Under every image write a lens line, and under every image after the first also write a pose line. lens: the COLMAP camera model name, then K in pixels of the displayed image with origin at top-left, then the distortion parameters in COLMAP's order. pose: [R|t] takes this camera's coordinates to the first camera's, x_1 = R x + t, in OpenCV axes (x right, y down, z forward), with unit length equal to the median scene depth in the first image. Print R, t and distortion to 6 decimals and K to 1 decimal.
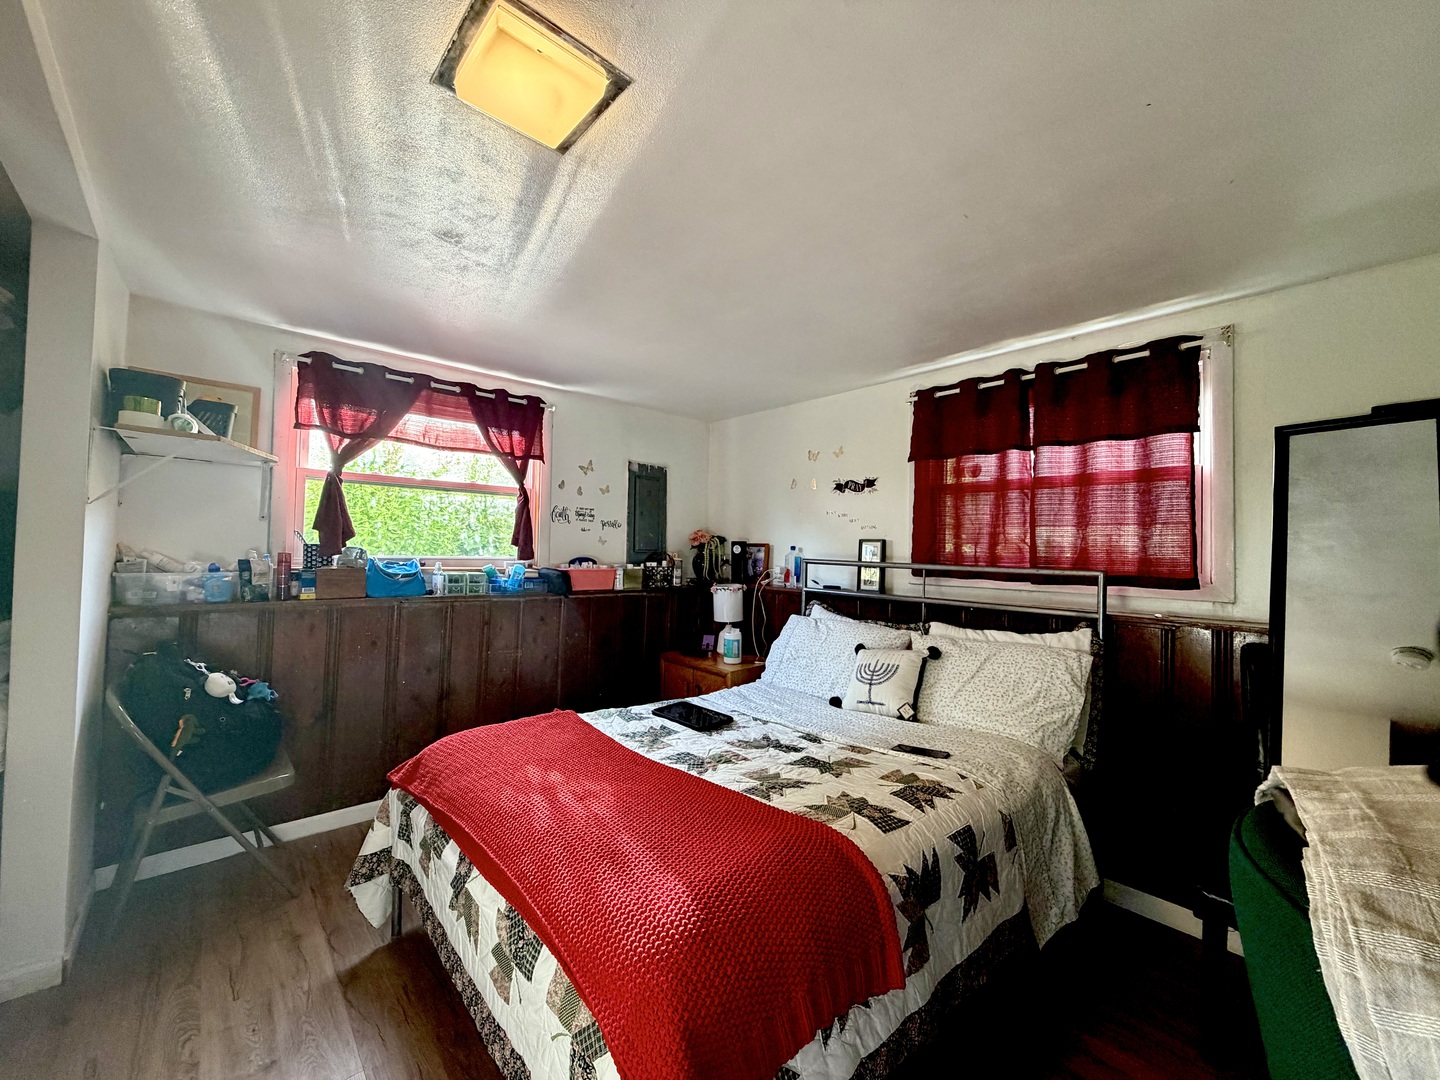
lens RADIAL K [[576.6, 0, 716.3], [0, 576.6, 536.3], [0, 0, 1]] dist [-0.000680, 0.000762]
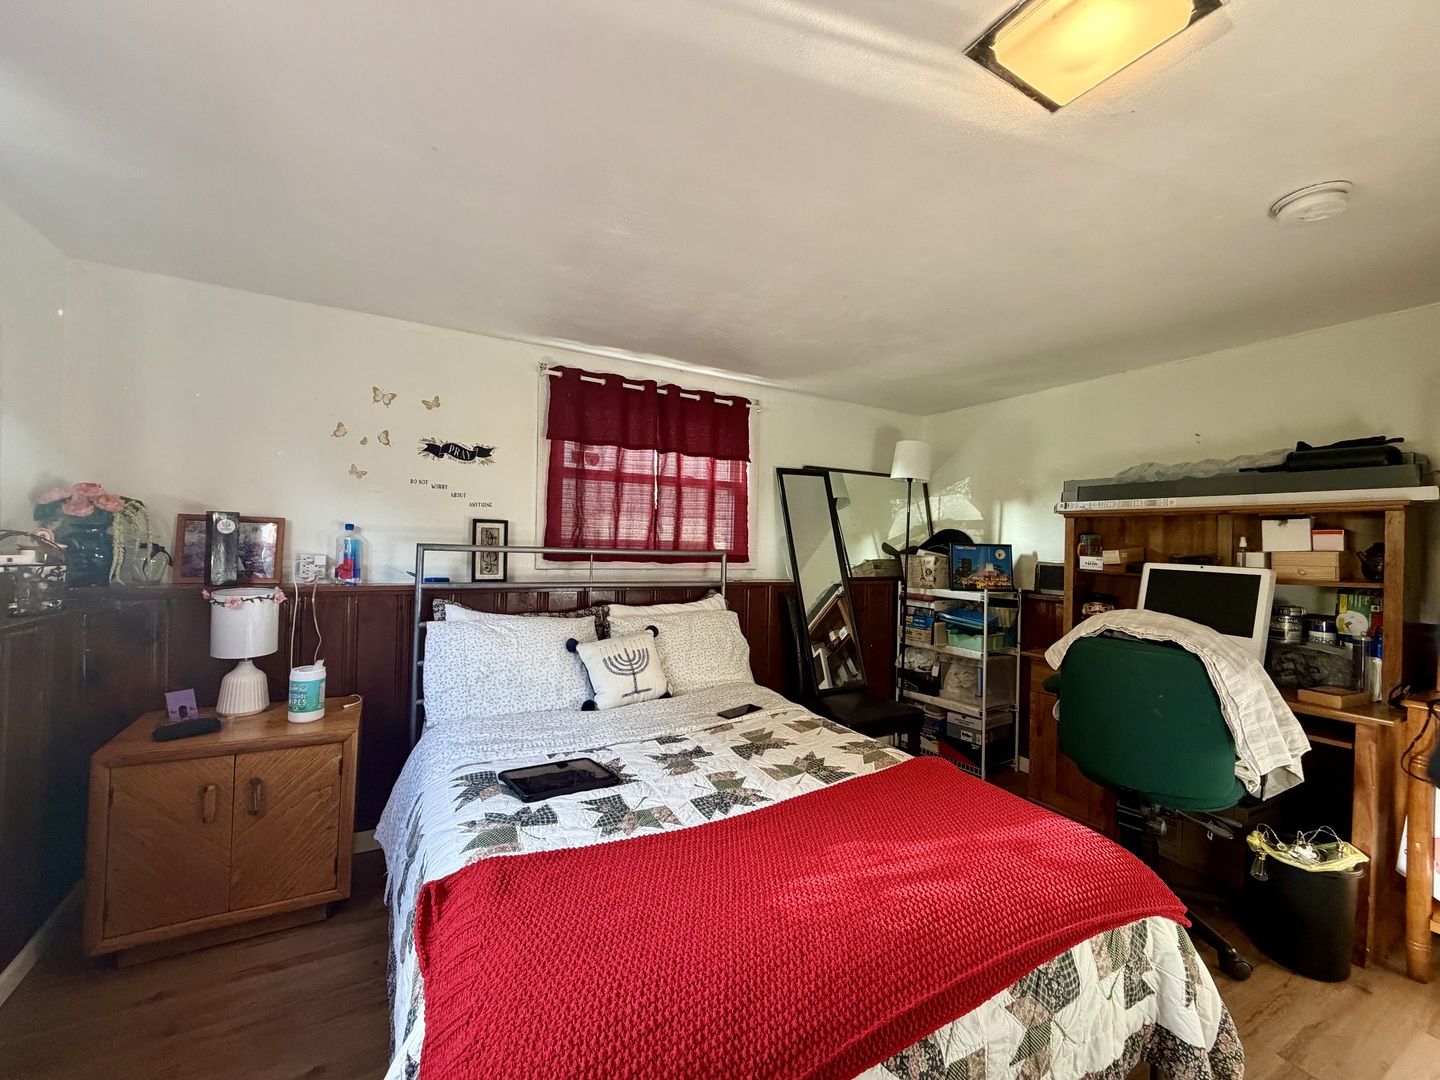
lens RADIAL K [[576.6, 0, 715.0], [0, 576.6, 538.4], [0, 0, 1]] dist [-0.000680, 0.000762]
pose [[0.217701, -0.007132, 0.975990, -0.642421], [-0.047634, 0.998704, 0.017923, 0.002530], [-0.974853, -0.050392, 0.217079, 0.649997]]
